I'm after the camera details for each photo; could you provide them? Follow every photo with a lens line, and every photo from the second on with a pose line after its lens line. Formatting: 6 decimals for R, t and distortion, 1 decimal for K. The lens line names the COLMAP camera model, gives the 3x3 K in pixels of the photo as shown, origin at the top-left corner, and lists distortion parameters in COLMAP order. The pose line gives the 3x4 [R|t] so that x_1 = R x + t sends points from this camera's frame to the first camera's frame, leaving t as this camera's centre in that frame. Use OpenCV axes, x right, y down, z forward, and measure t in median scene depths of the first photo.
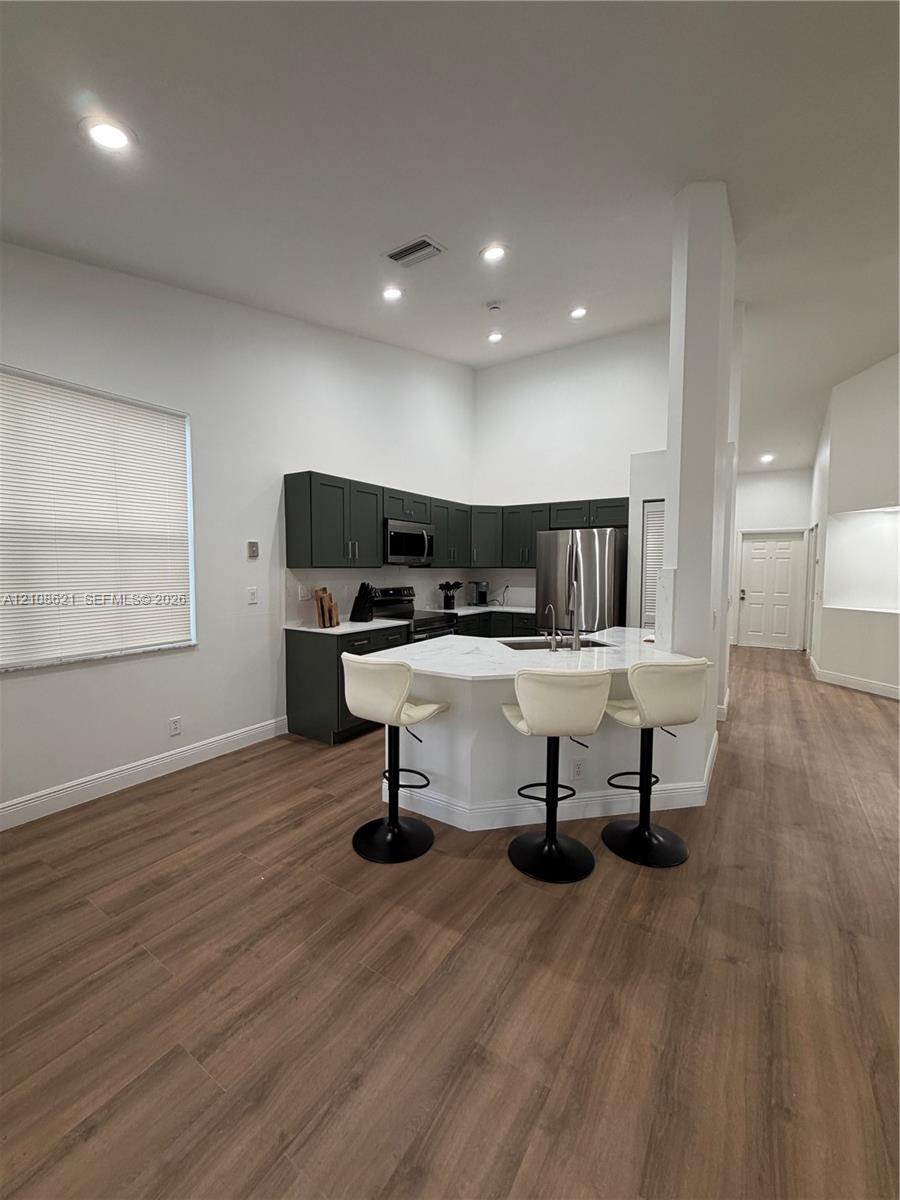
lens RADIAL K [[478.5, 0, 449.2], [0, 478.5, 595.5], [0, 0, 1]] dist [-0.000989, 0.001180]
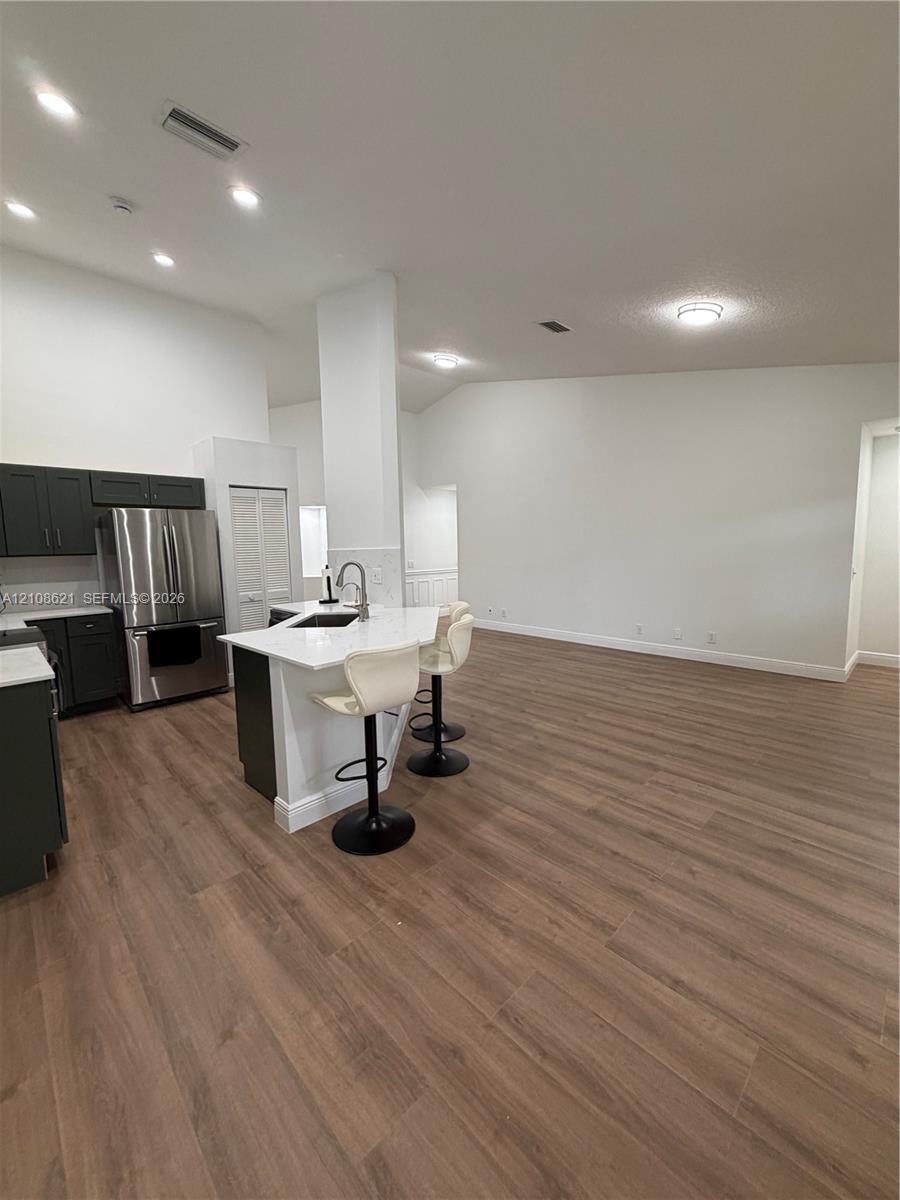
lens RADIAL K [[478.5, 0, 449.2], [0, 478.5, 595.5], [0, 0, 1]] dist [-0.000989, 0.001180]
pose [[0.214253, -0.113487, 0.970163, -1.381631], [0.079399, 0.991964, 0.098503, -0.069994], [-0.973546, 0.055925, 0.221542, 0.856977]]
